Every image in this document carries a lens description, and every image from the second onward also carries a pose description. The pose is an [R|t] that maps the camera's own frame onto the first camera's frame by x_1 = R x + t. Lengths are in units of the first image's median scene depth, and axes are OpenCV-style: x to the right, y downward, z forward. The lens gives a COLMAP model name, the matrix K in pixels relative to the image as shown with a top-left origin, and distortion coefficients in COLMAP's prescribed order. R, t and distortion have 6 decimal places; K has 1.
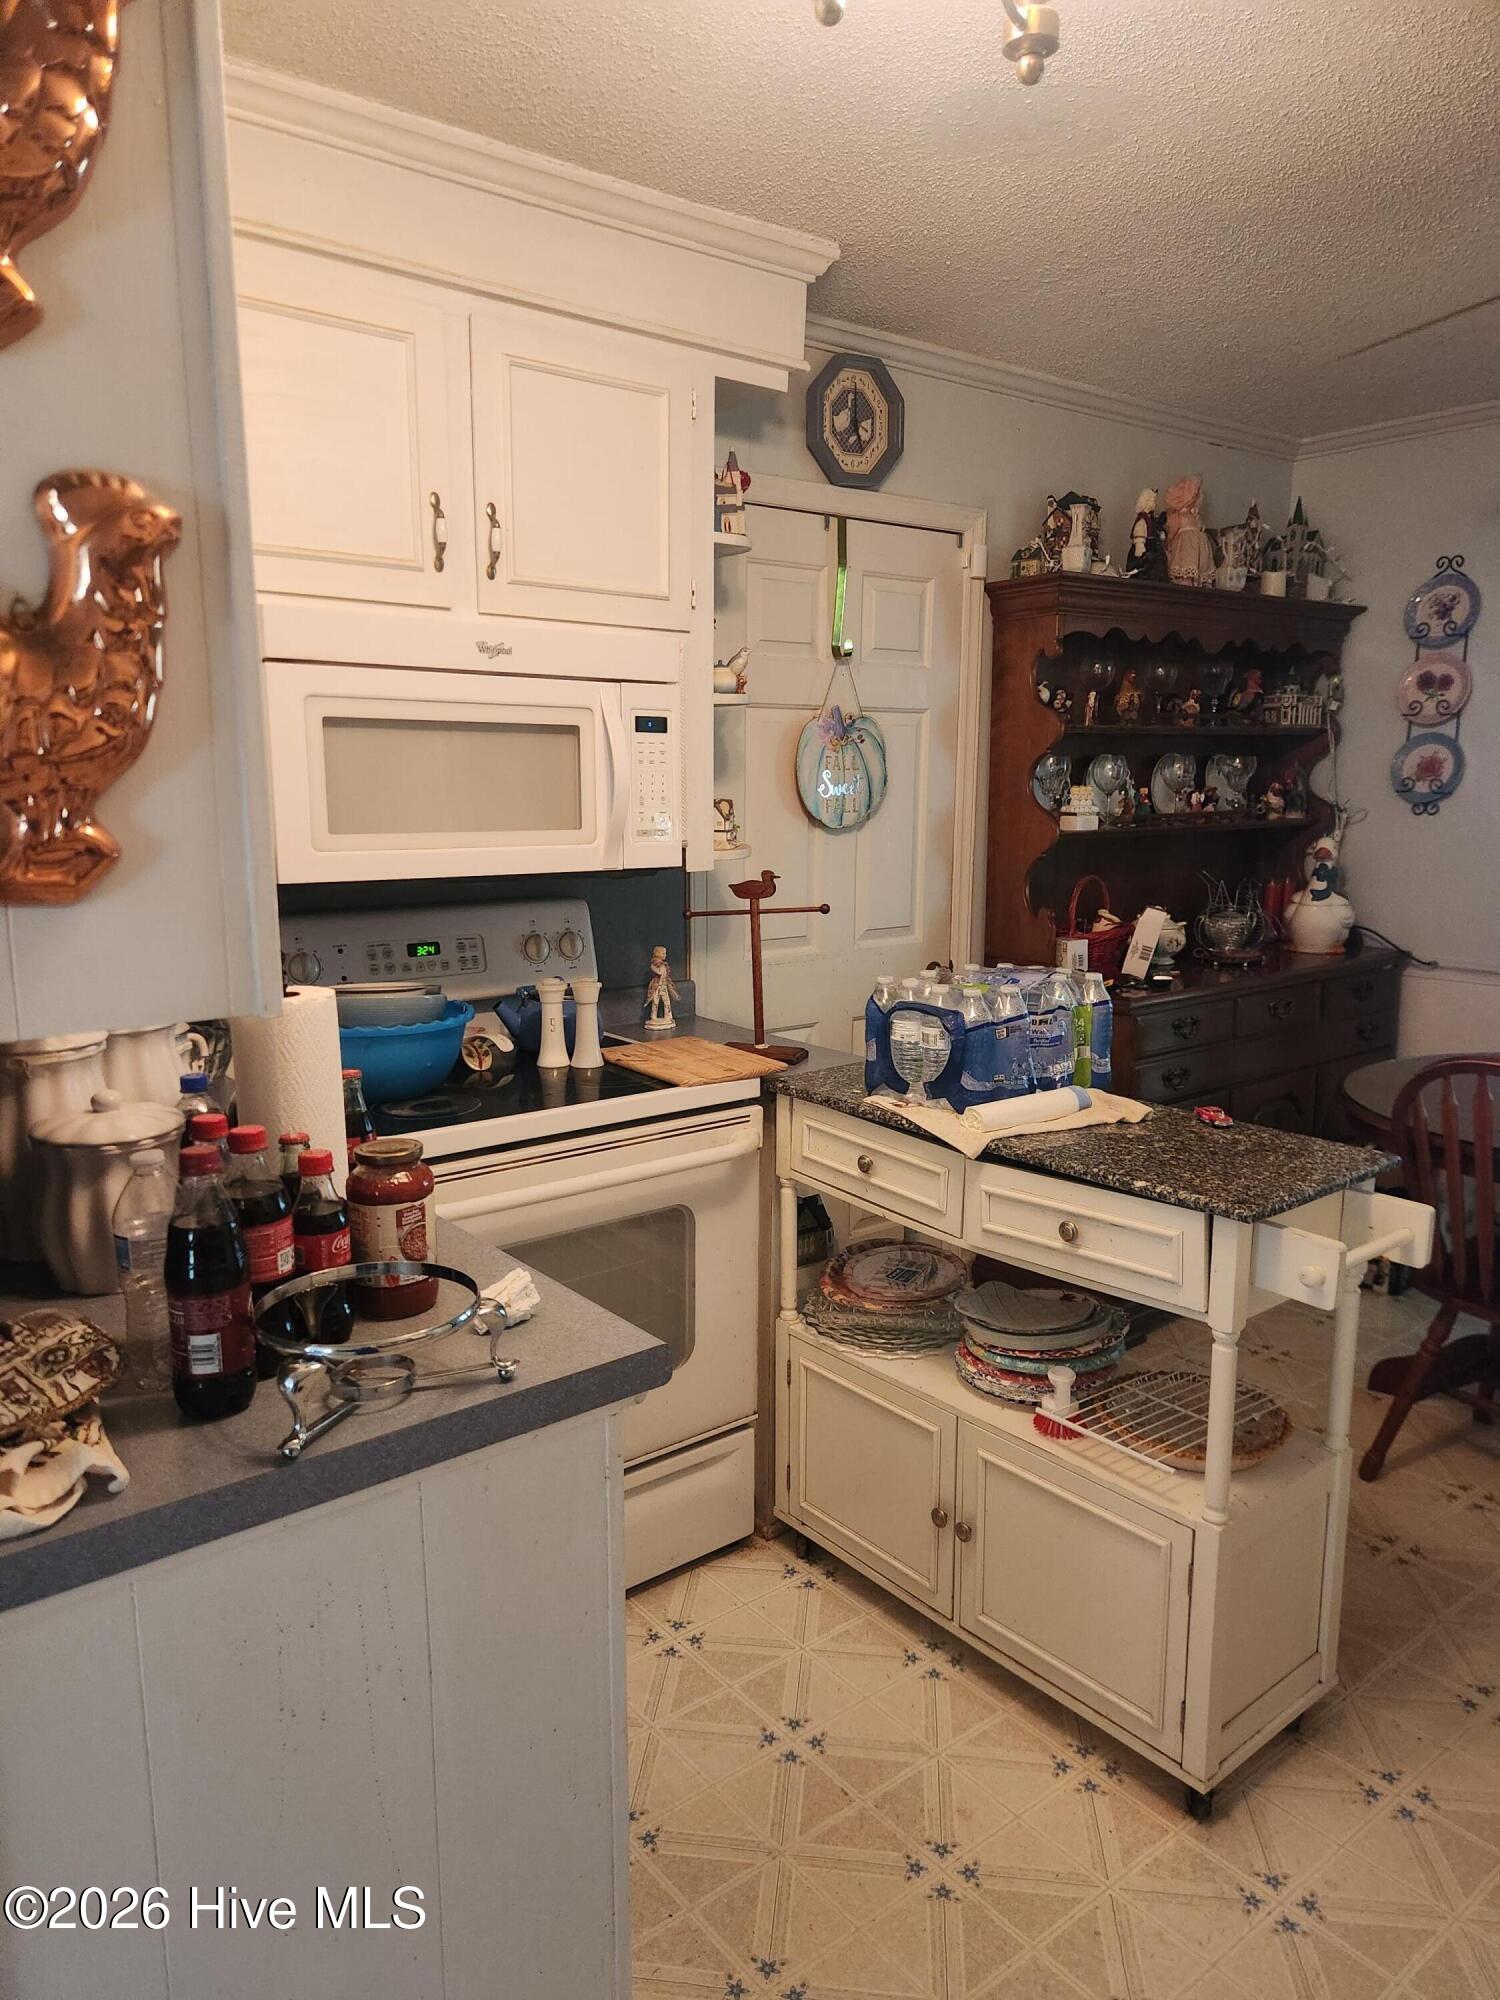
lens RADIAL K [[1347.7, 0, 718.0], [0, 1347.7, 1007.8], [0, 0, 1]] dist [0.081682, -0.080903]
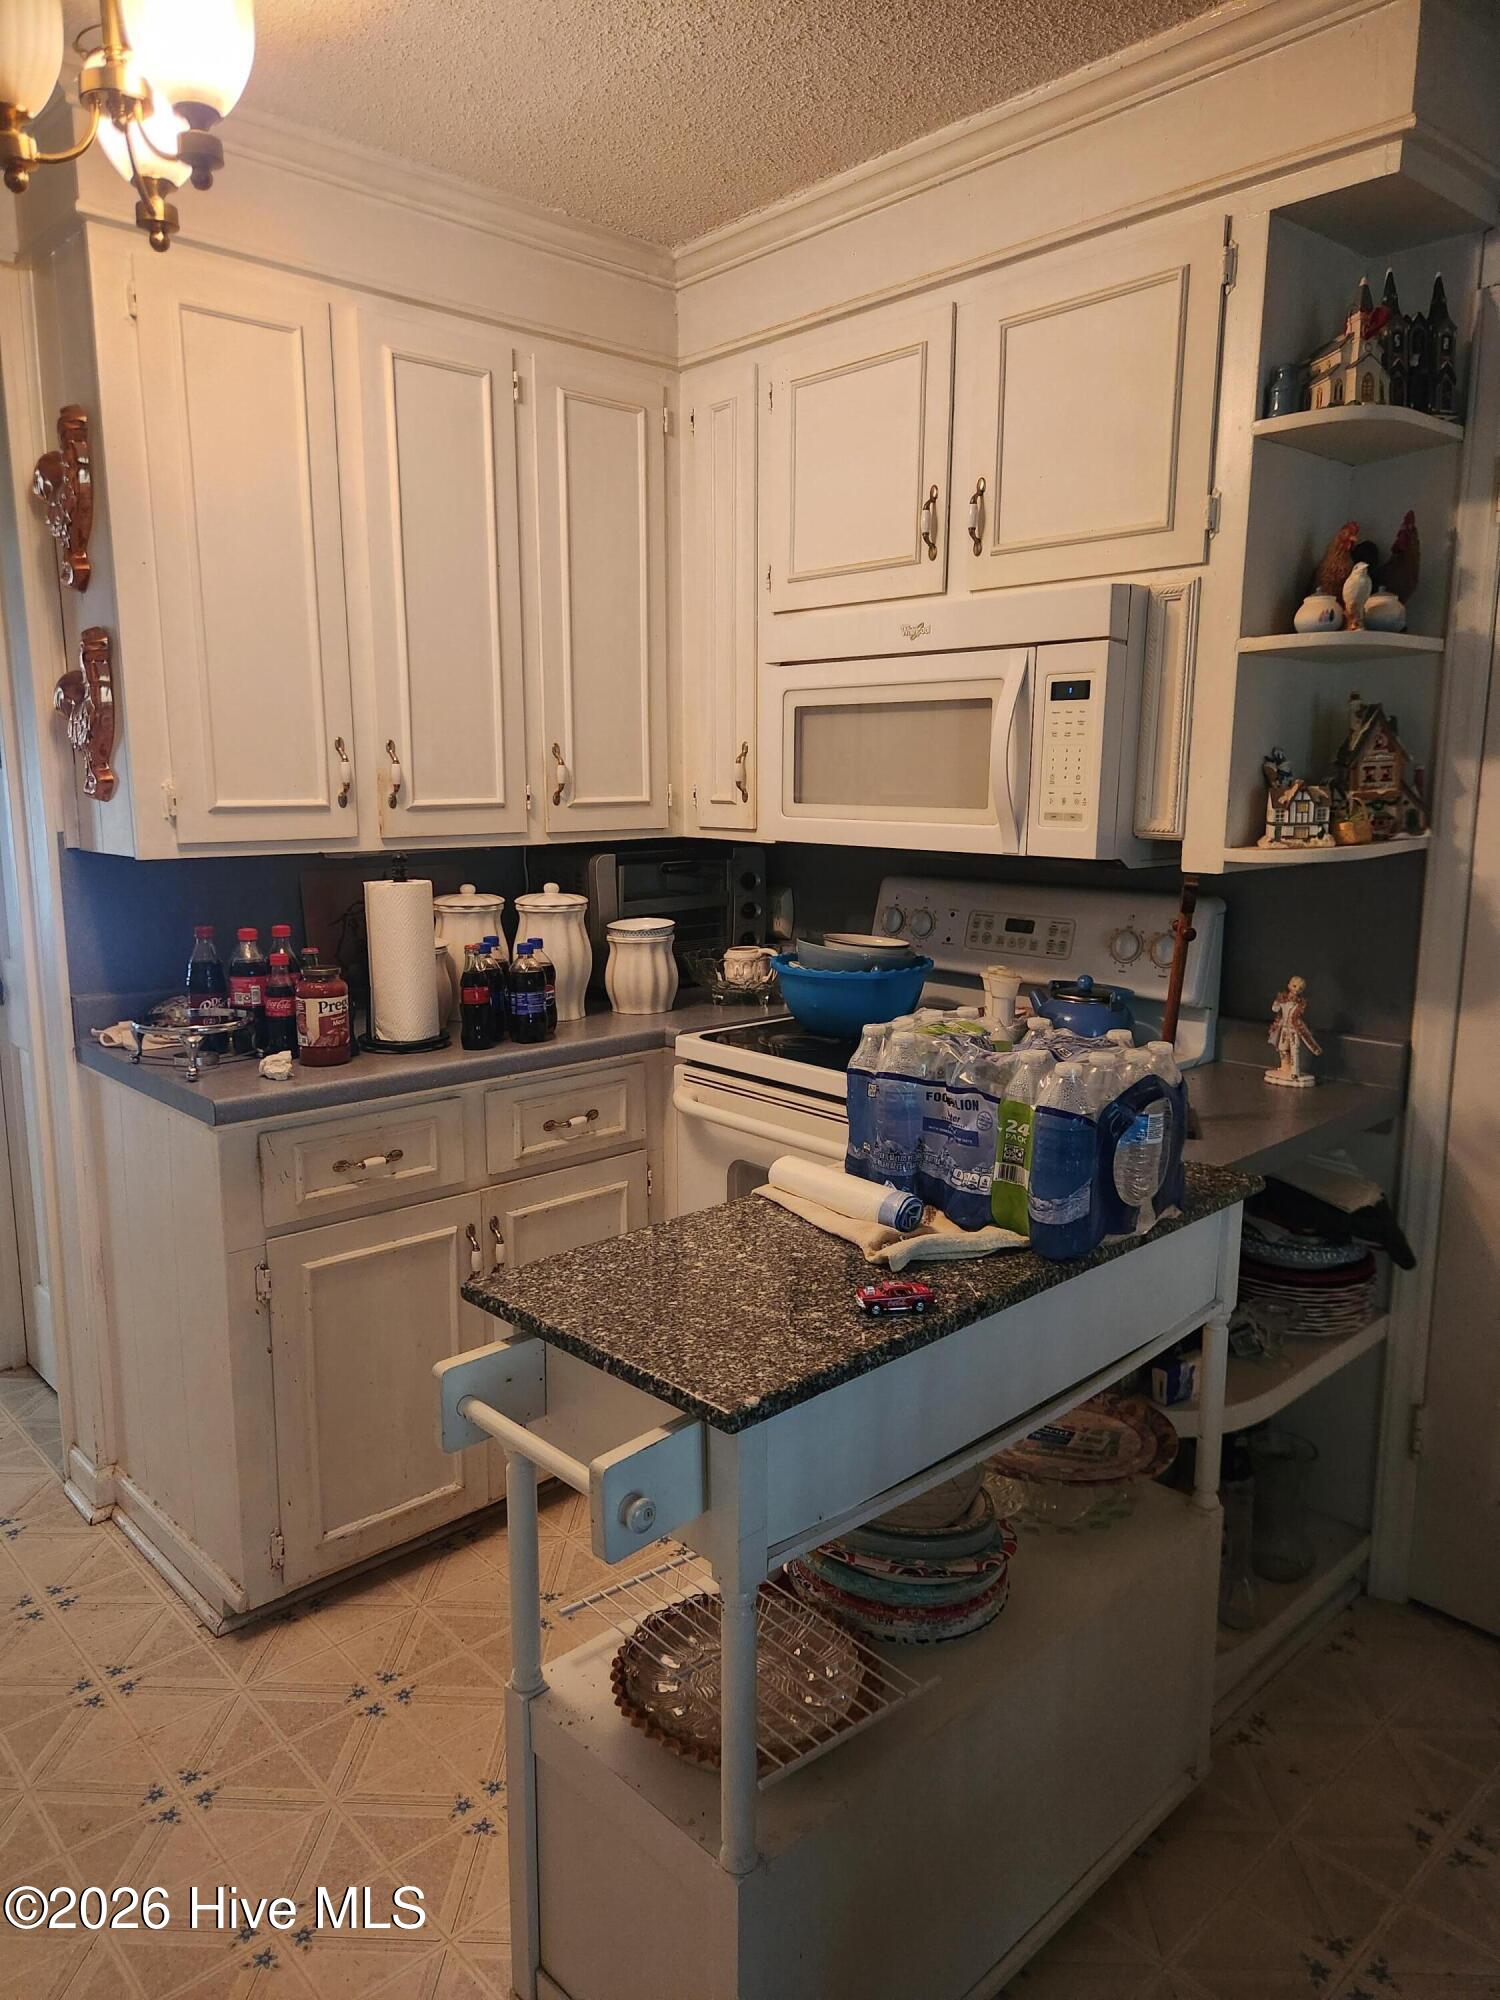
lens RADIAL K [[1335.9, 0, 728.7], [0, 1335.9, 1003.3], [0, 0, 1]] dist [0.076138, -0.074131]
pose [[0.077645, 0.172474, -0.981949, 0.803168], [-0.170989, 0.972633, 0.157317, -0.113599], [0.982209, 0.155688, 0.105011, 0.727323]]
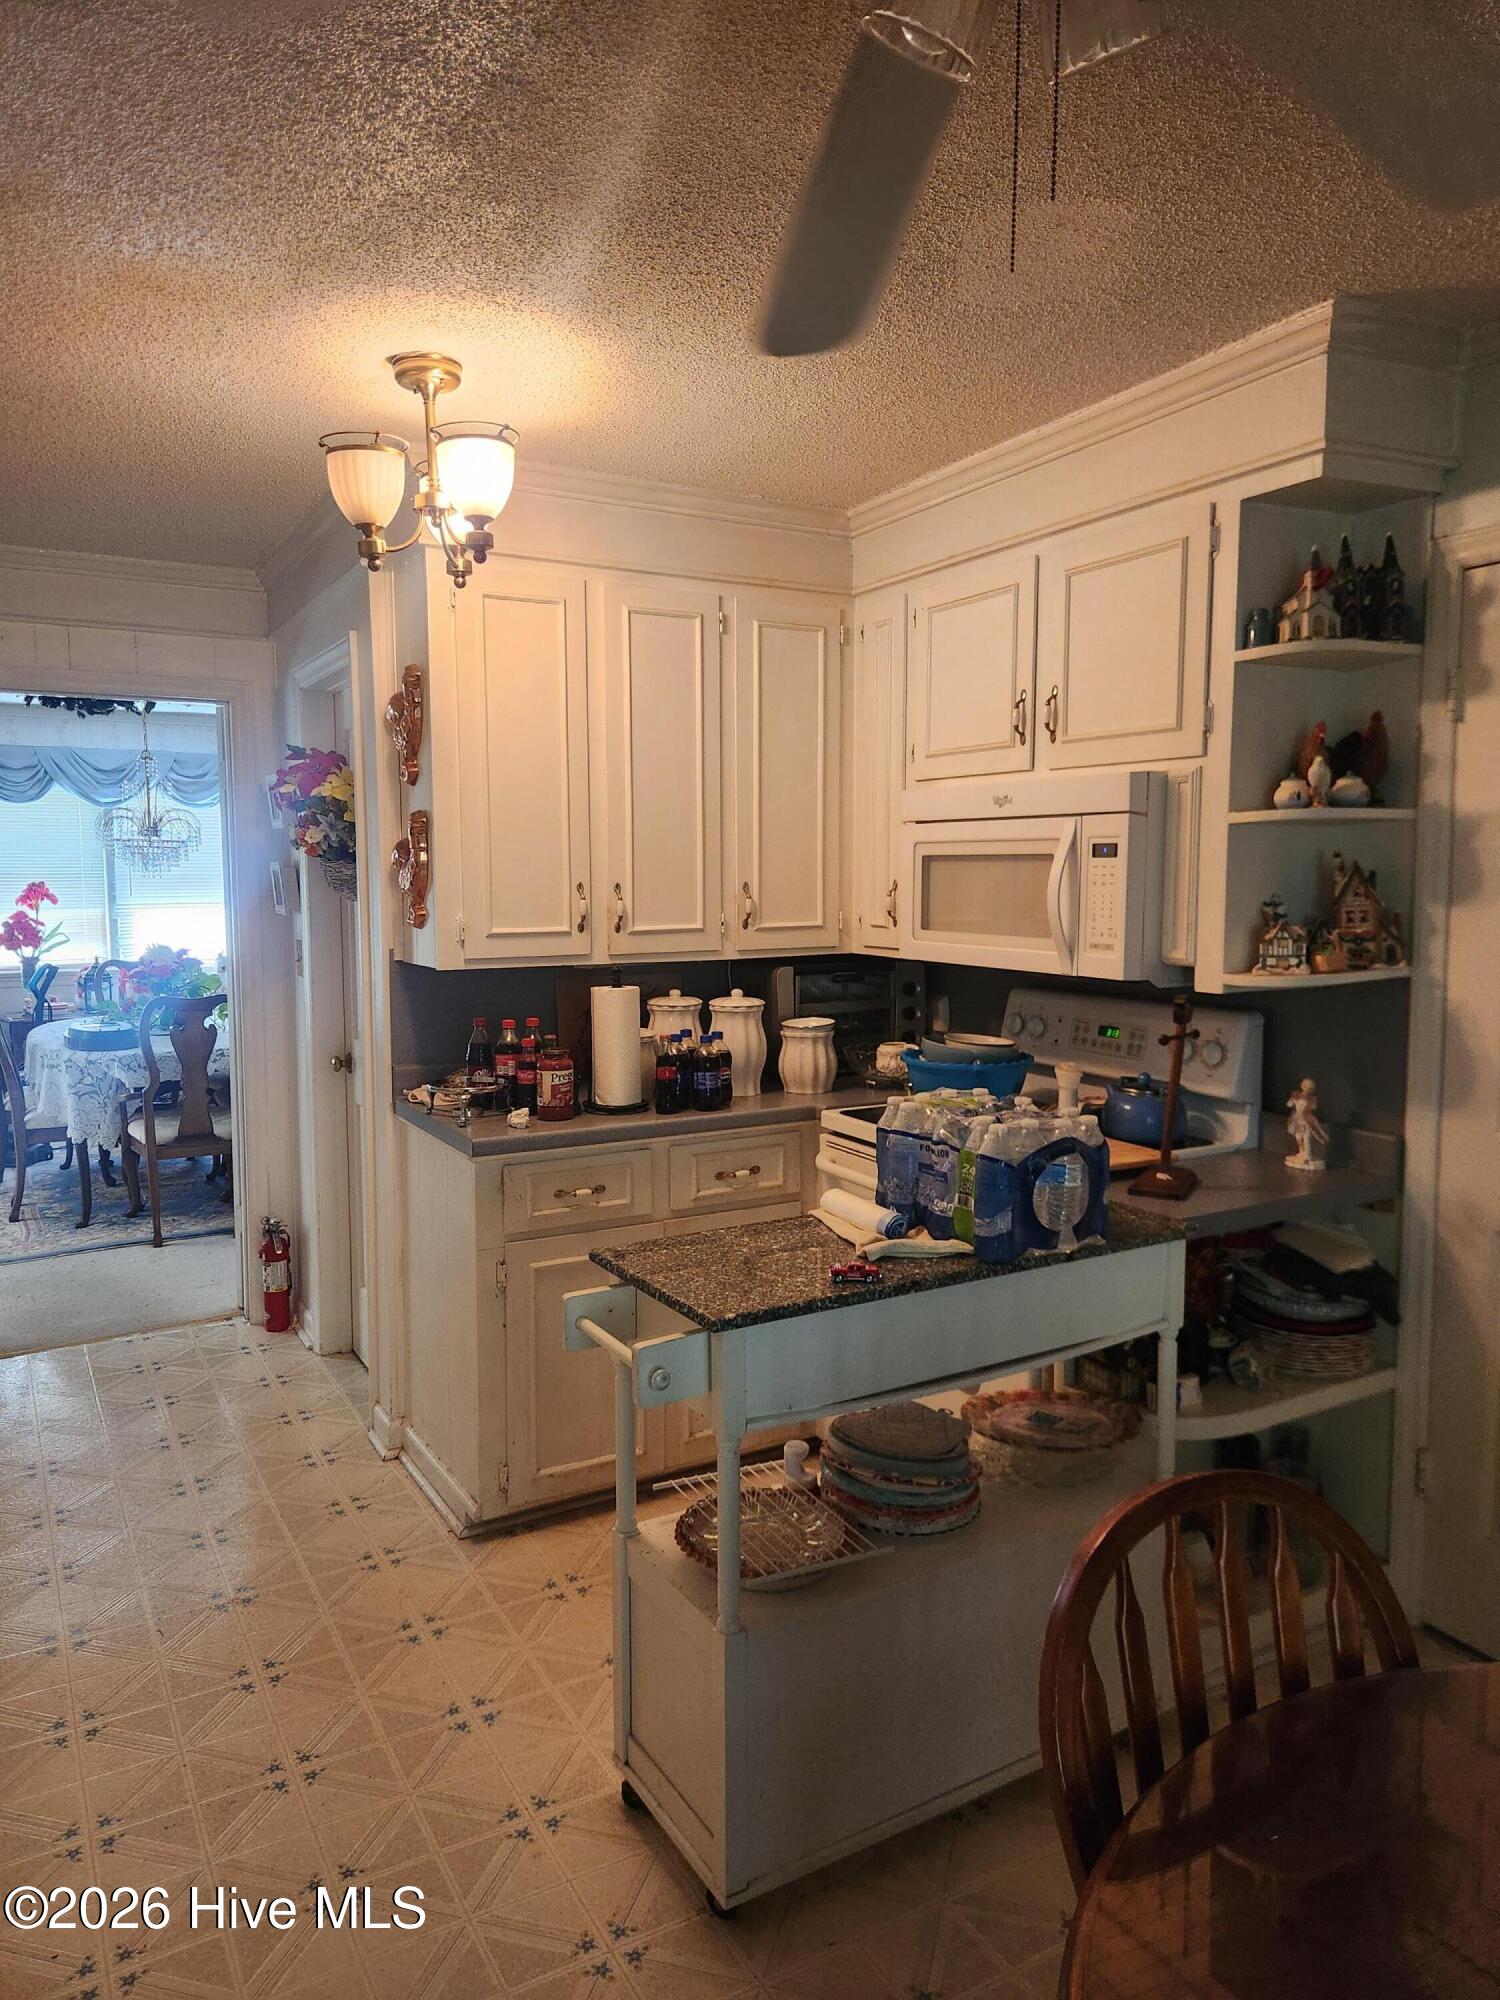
lens RADIAL K [[1339.9, 0, 740.6], [0, 1339.9, 991.8], [0, 0, 1]] dist [0.087195, -0.104688]
pose [[-0.147335, 0.090991, -0.984892, 1.091100], [-0.166583, 0.979252, 0.115390, -0.173182], [0.974958, 0.181067, -0.129121, 0.870797]]
